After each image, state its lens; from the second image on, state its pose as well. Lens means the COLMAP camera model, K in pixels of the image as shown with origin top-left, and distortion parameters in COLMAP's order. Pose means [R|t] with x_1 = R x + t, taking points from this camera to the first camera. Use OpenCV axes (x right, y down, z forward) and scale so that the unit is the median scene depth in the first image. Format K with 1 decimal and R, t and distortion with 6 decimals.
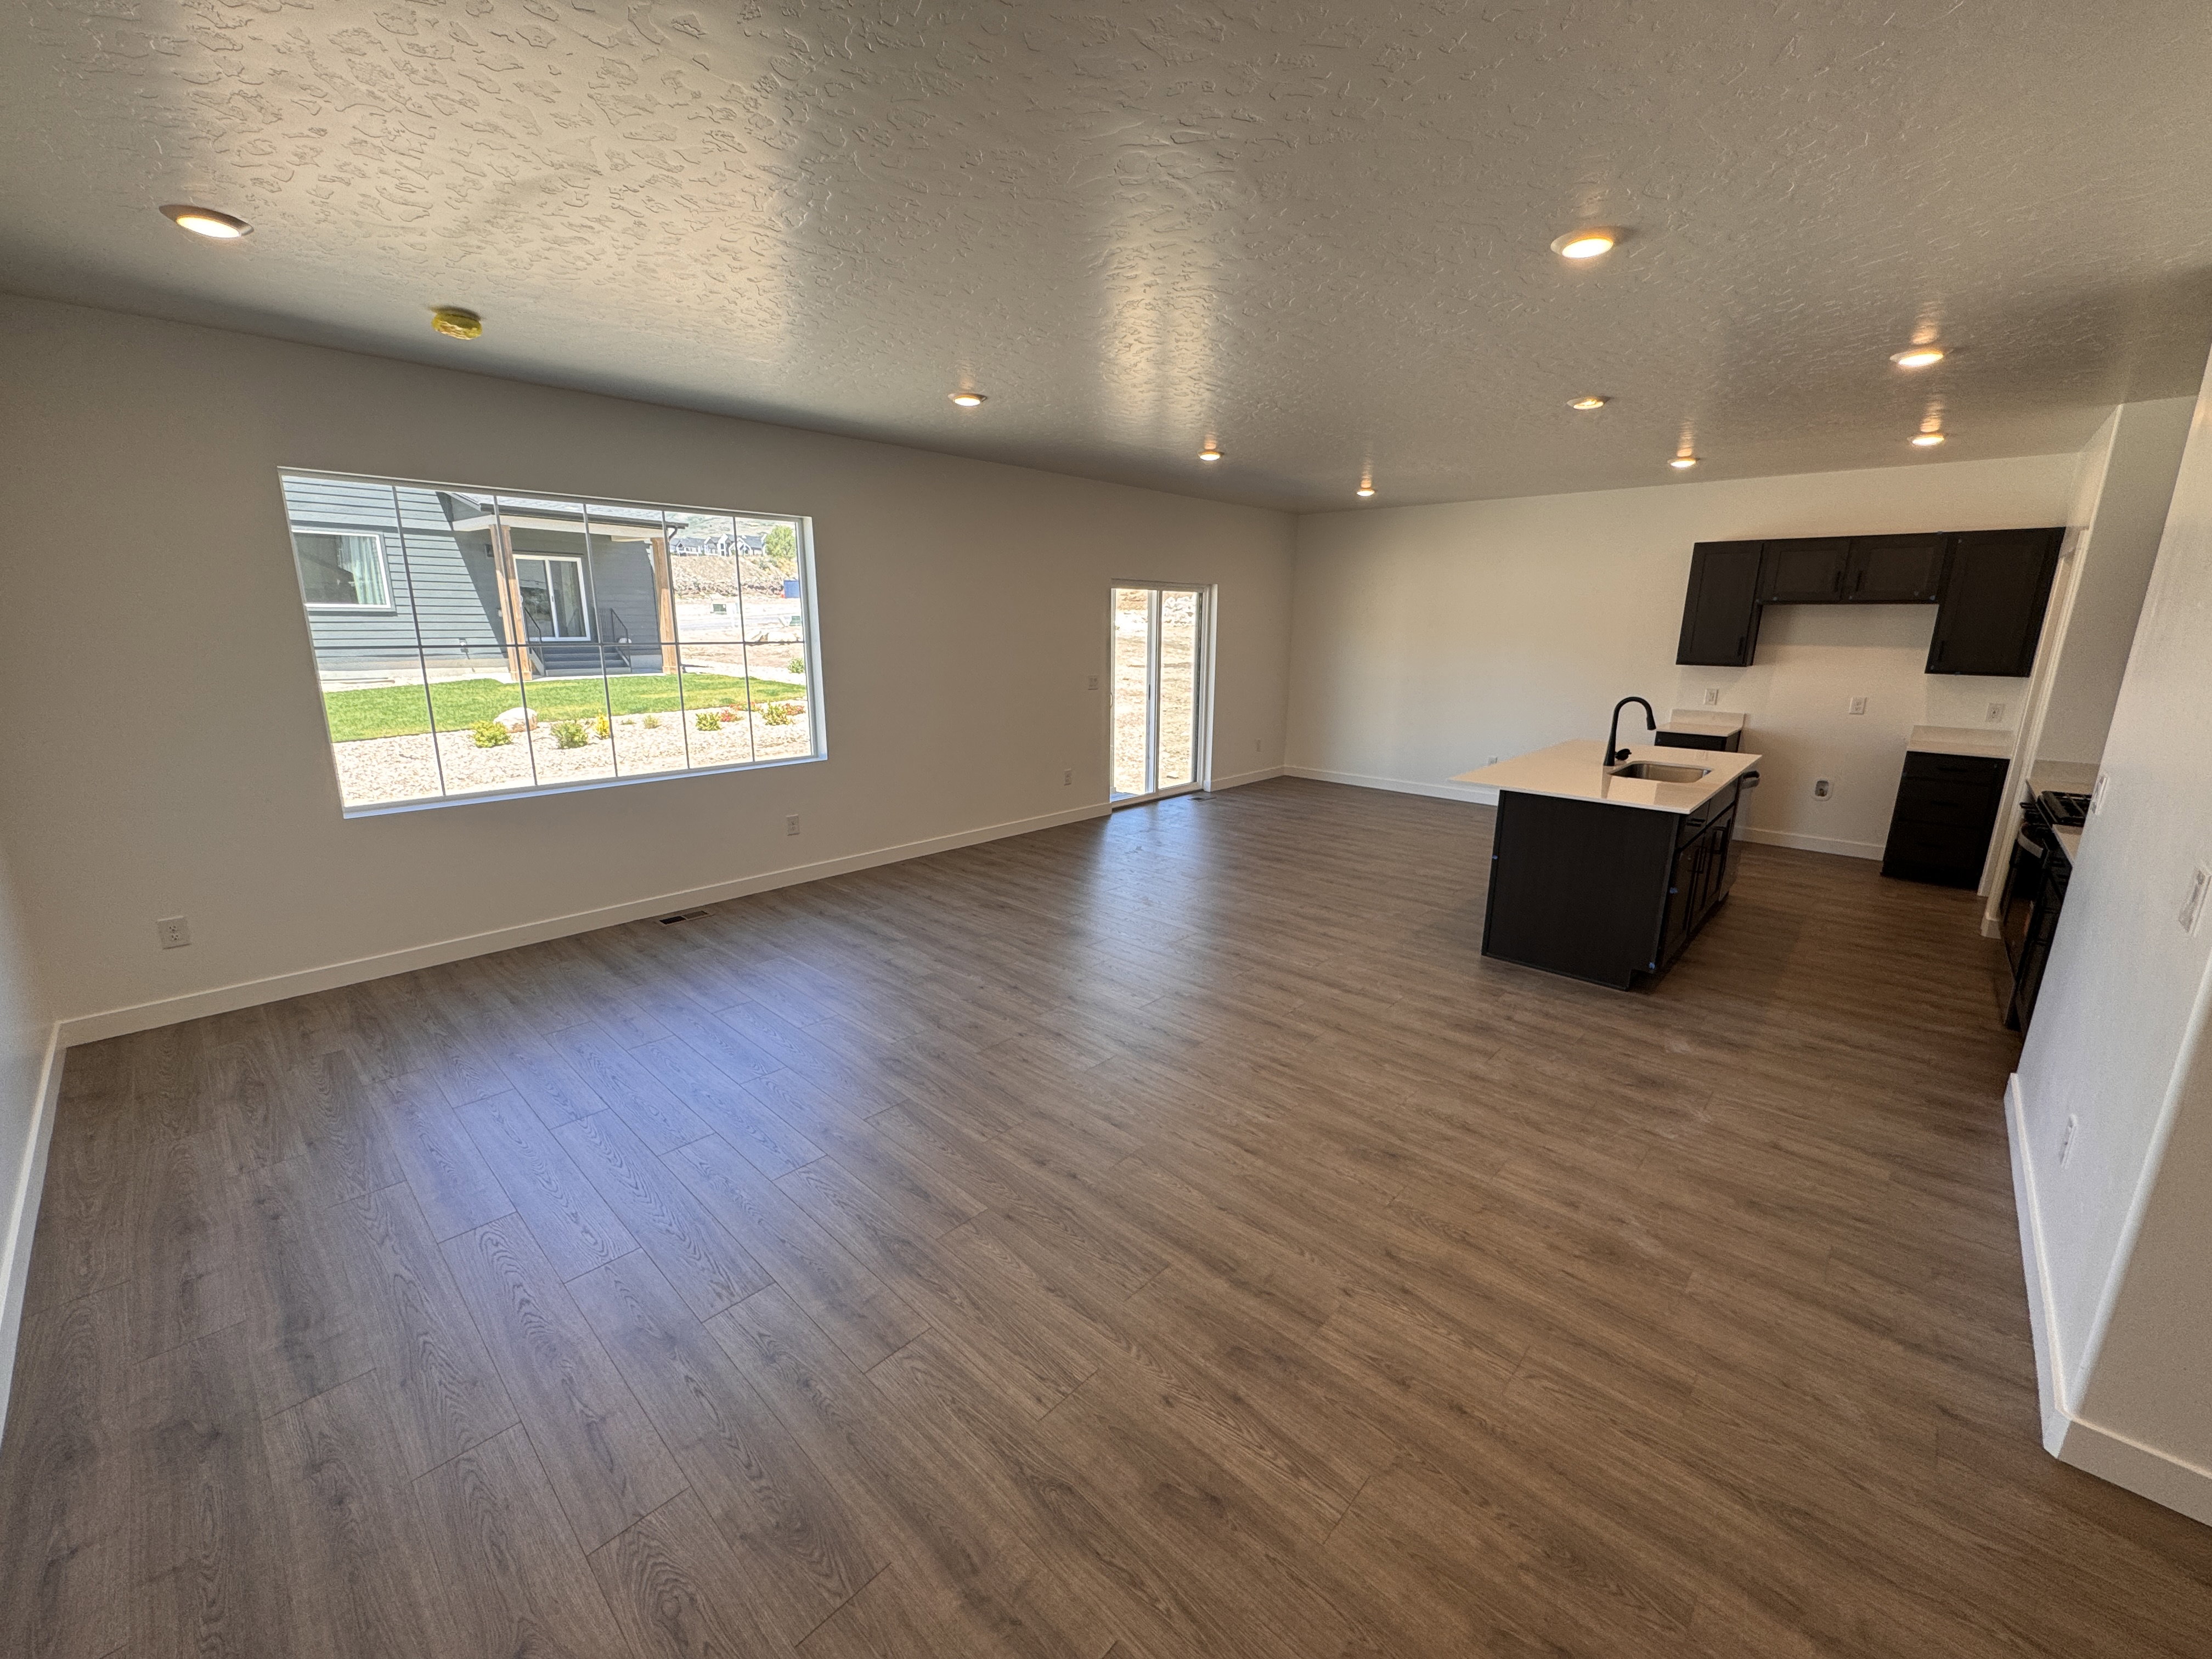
lens RADIAL K [[876.7, 0, 1110.1], [0, 876.7, 827.4], [0, 0, 1]] dist [-0.004108, 0.000414]
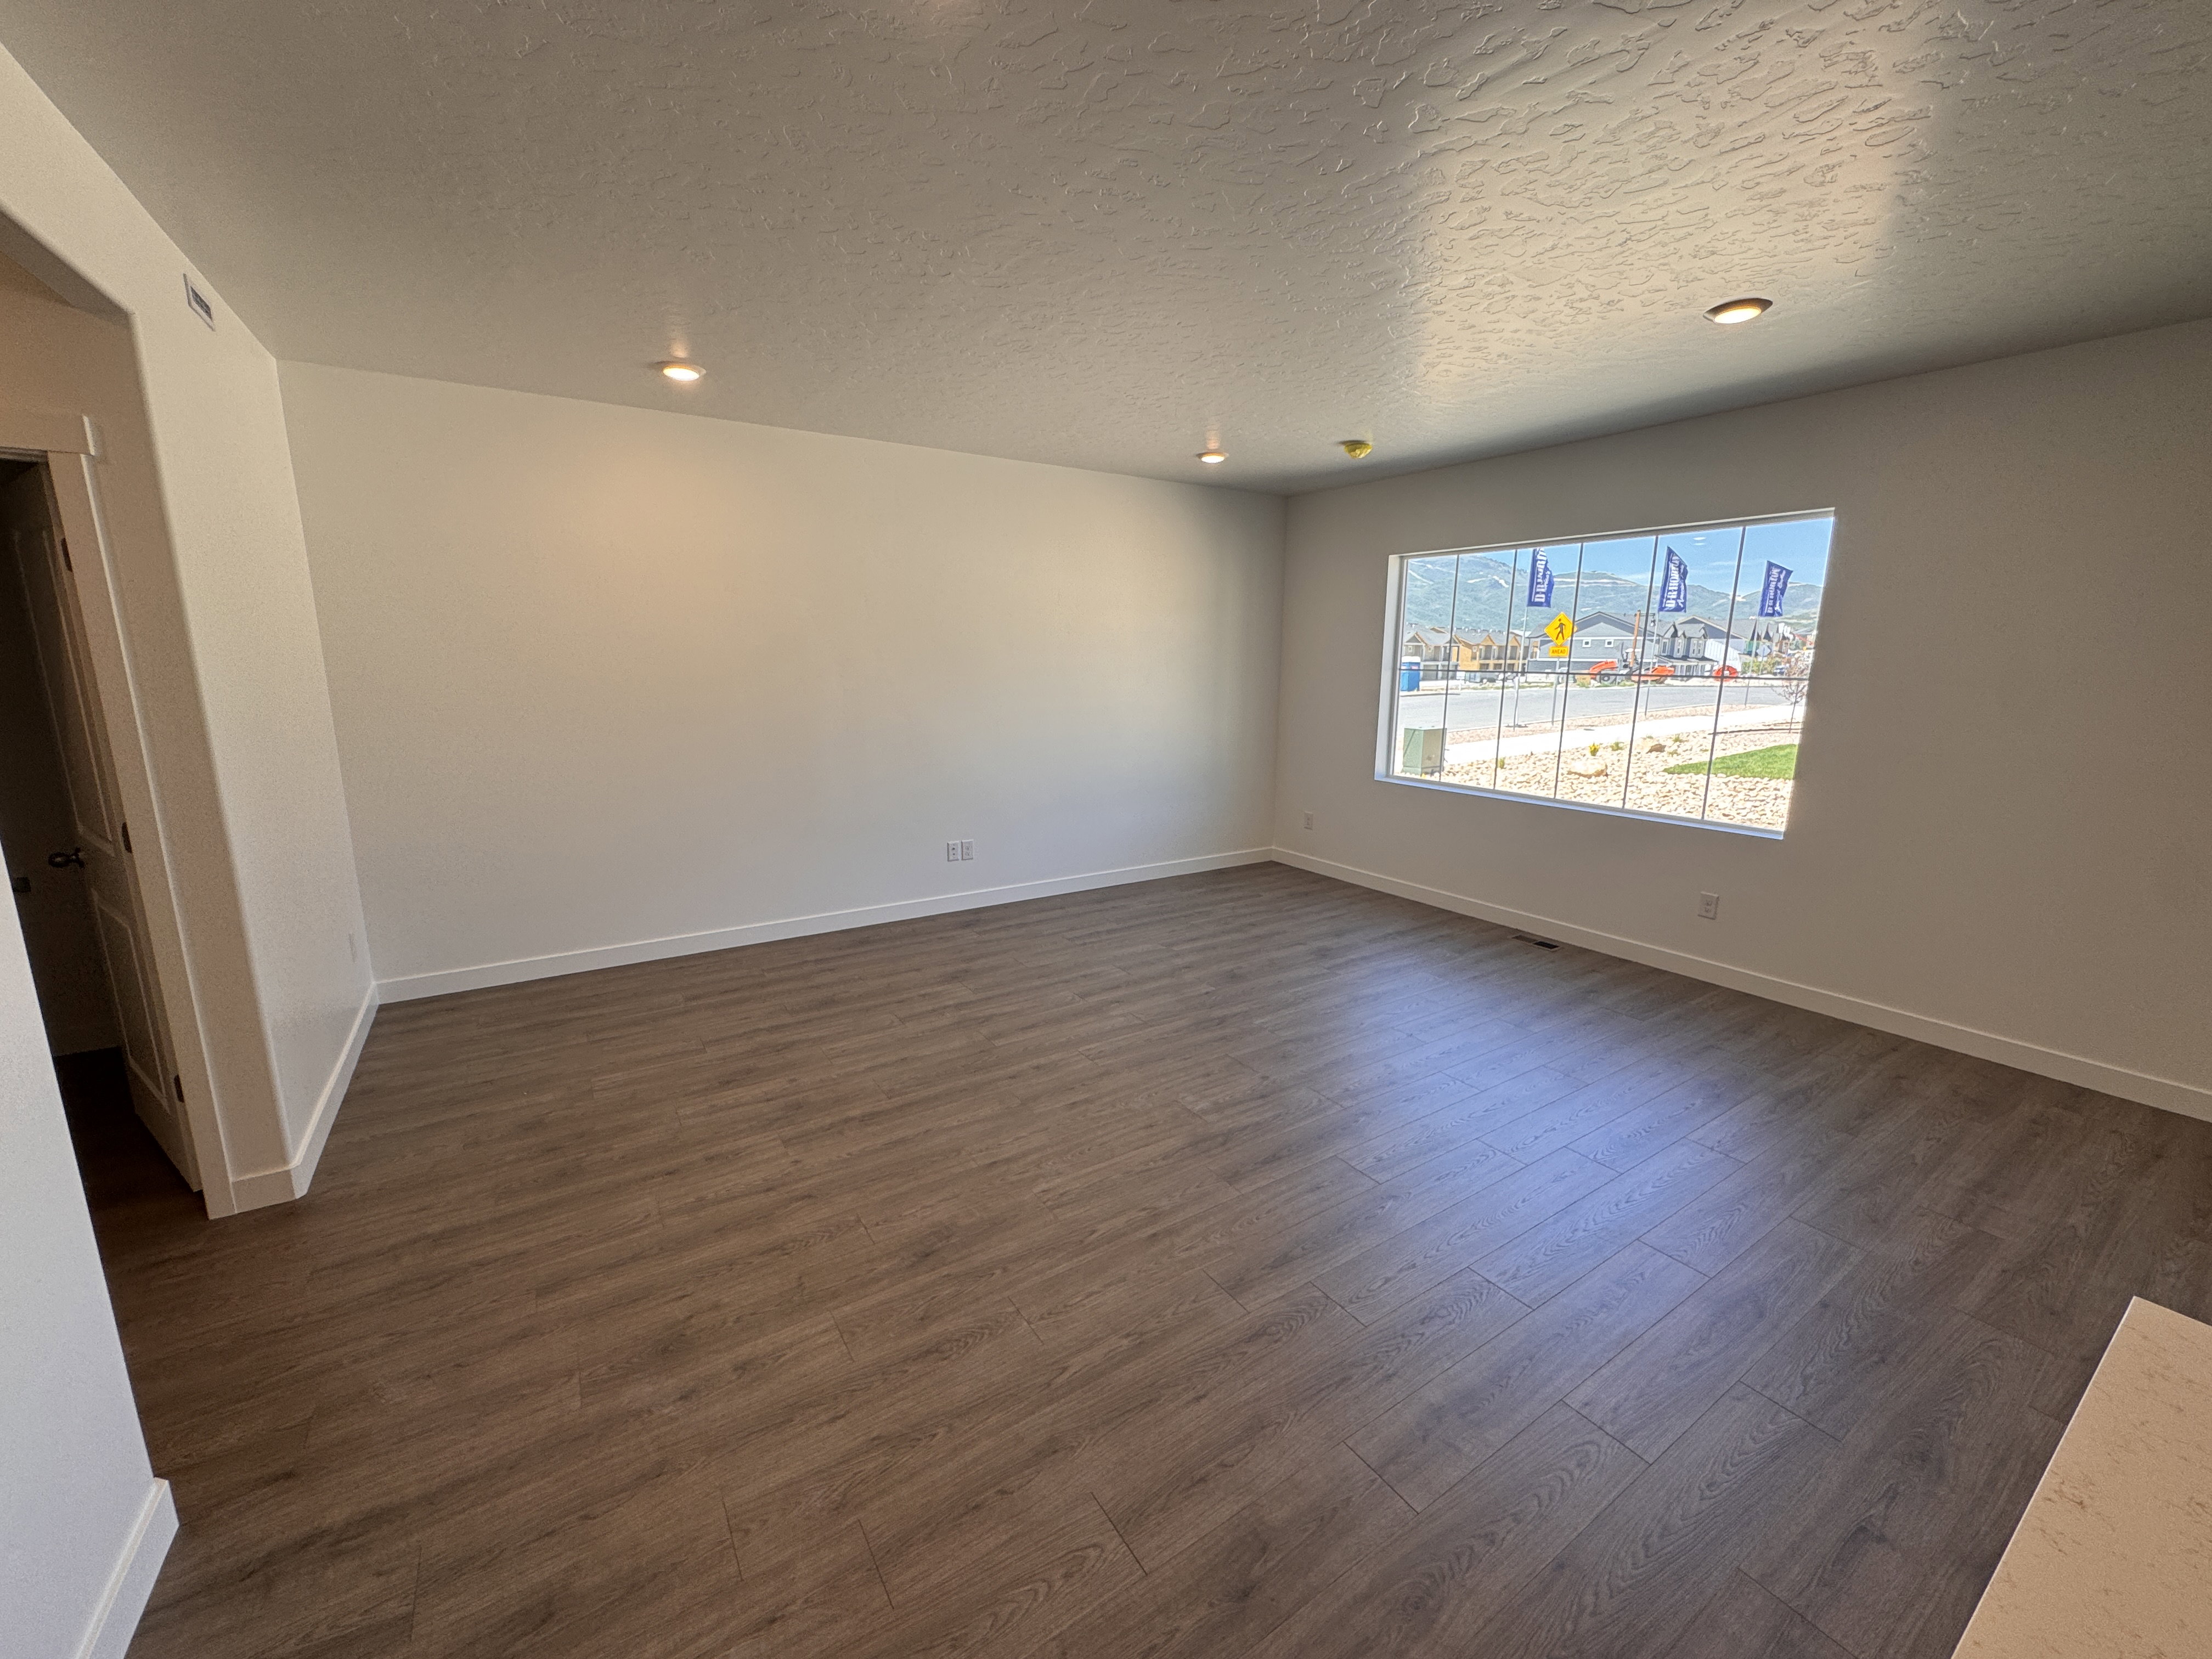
lens RADIAL K [[876.7, 0, 1098.5], [0, 876.7, 827.2], [0, 0, 1]] dist [-0.004108, 0.000414]
pose [[-0.246734, 0.177231, -0.952739, 1.066958], [-0.232589, 0.943568, 0.235759, -0.265020], [0.940757, 0.279766, -0.191588, 1.268590]]
